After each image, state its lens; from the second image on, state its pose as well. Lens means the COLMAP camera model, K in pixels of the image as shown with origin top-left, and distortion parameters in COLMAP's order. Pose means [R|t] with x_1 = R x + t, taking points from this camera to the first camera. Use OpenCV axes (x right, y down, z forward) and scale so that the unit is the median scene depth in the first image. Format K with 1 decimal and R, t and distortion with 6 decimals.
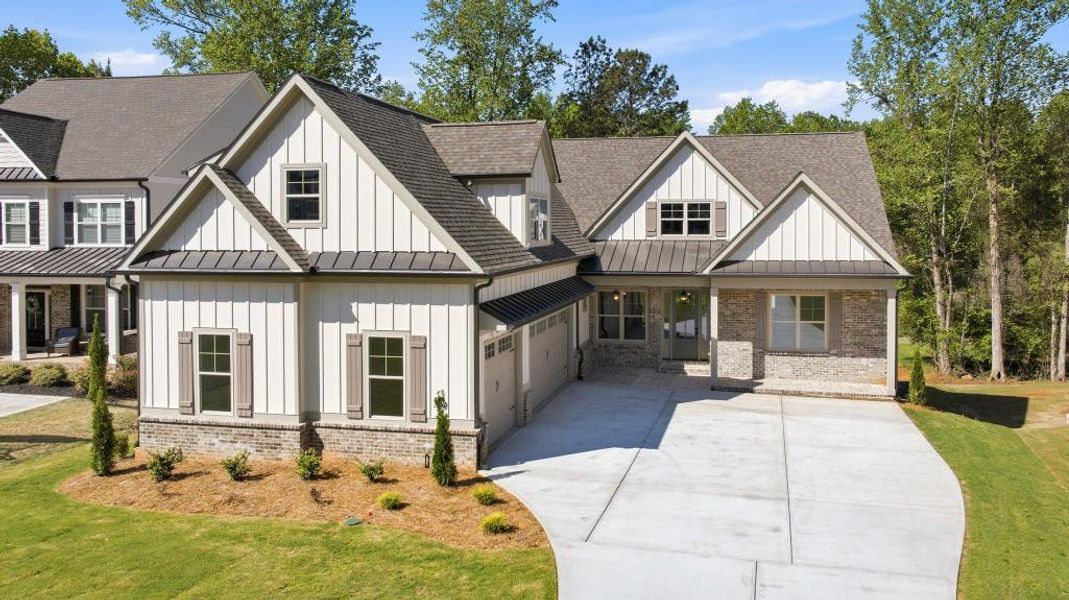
lens RADIAL K [[761.1, 0, 596.4], [0, 761.1, 243.2], [0, 0, 1]] dist [-0.024227, 0.015008]
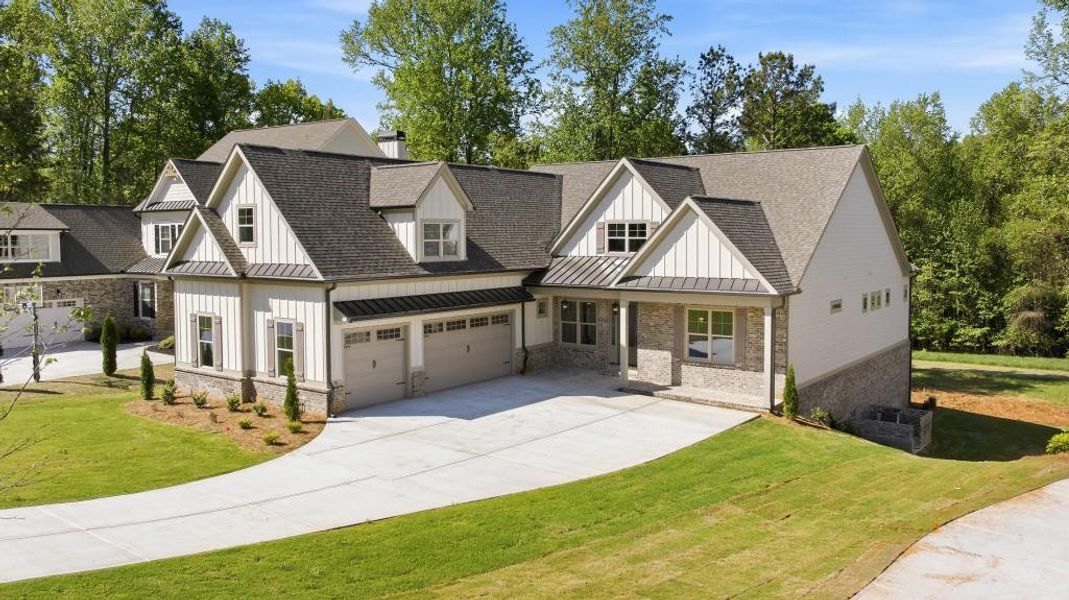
lens RADIAL K [[825.5, 0, 542.0], [0, 825.5, 298.3], [0, 0, 1]] dist [-0.033710, 0.002532]
pose [[0.904610, 0.032736, -0.424981, 0.581437], [-0.009442, 0.998341, 0.056803, -0.012370], [0.426135, -0.047372, 0.903418, -0.151641]]
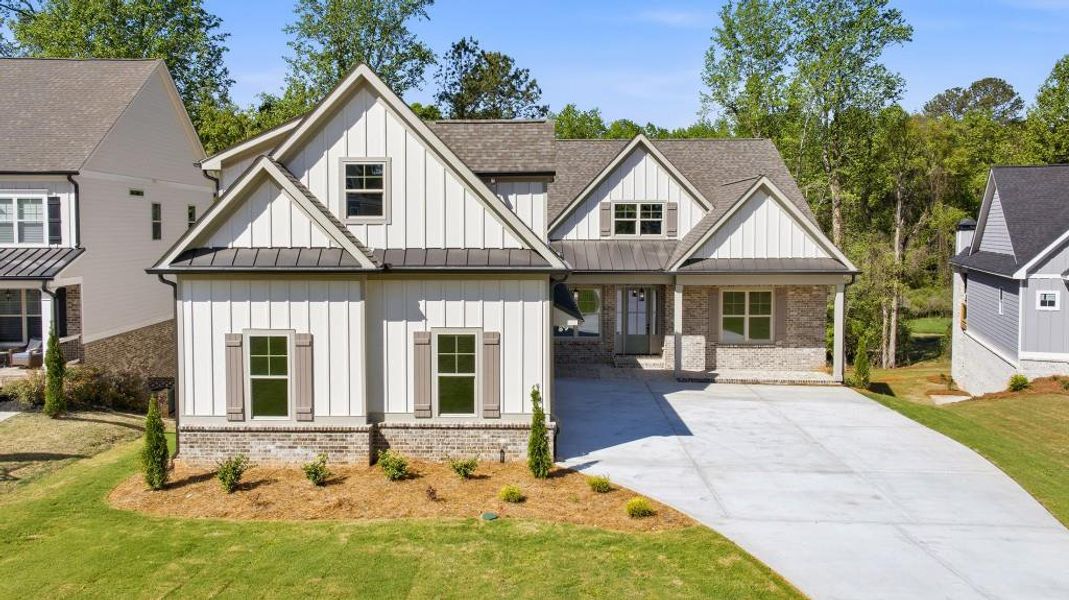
lens RADIAL K [[761.1, 0, 516.2], [0, 761.1, 261.3], [0, 0, 1]] dist [-0.024227, 0.015008]
pose [[0.984885, -0.004938, 0.173140, -0.255922], [0.001734, 0.999825, 0.018651, 0.006760], [-0.173202, -0.018069, 0.984721, 0.006727]]
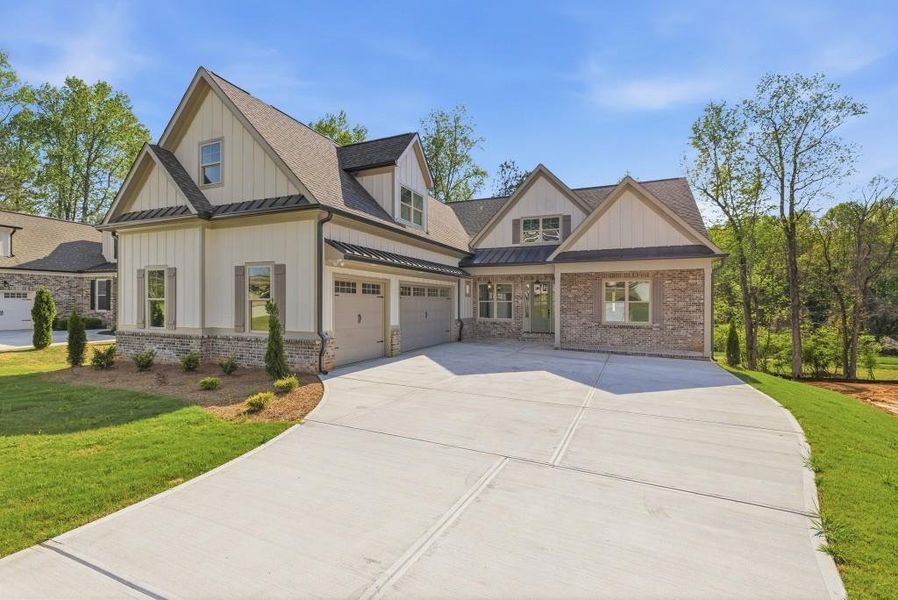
lens RADIAL K [[402.0, 0, 443.3], [0, 402.0, 307.9], [0, 0, 1]] dist [-0.012276, -0.000010]
pose [[0.976722, 0.010610, -0.214245, 0.114034], [-0.012856, 0.999876, -0.009091, 0.133253], [0.214122, 0.011634, 0.976738, 0.284957]]
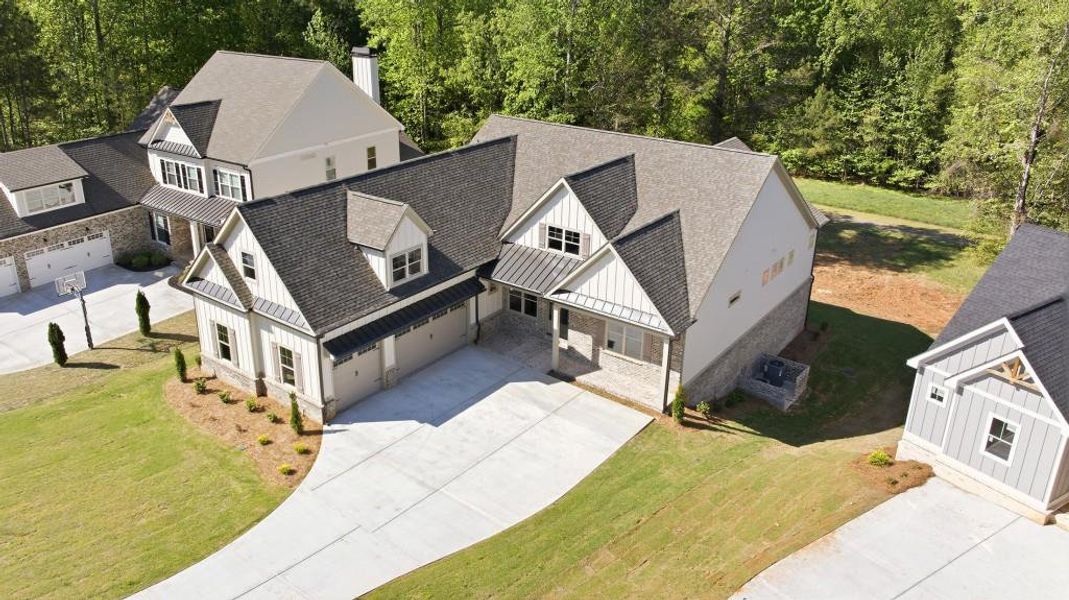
lens RADIAL K [[787.2, 0, 502.3], [0, 787.2, 274.9], [0, 0, 1]] dist [-0.028800, -0.003412]
pose [[0.893400, 0.172906, -0.414657, 0.670916], [-0.019420, 0.936973, 0.348863, -0.504681], [0.448842, -0.303621, 0.840449, -0.231709]]
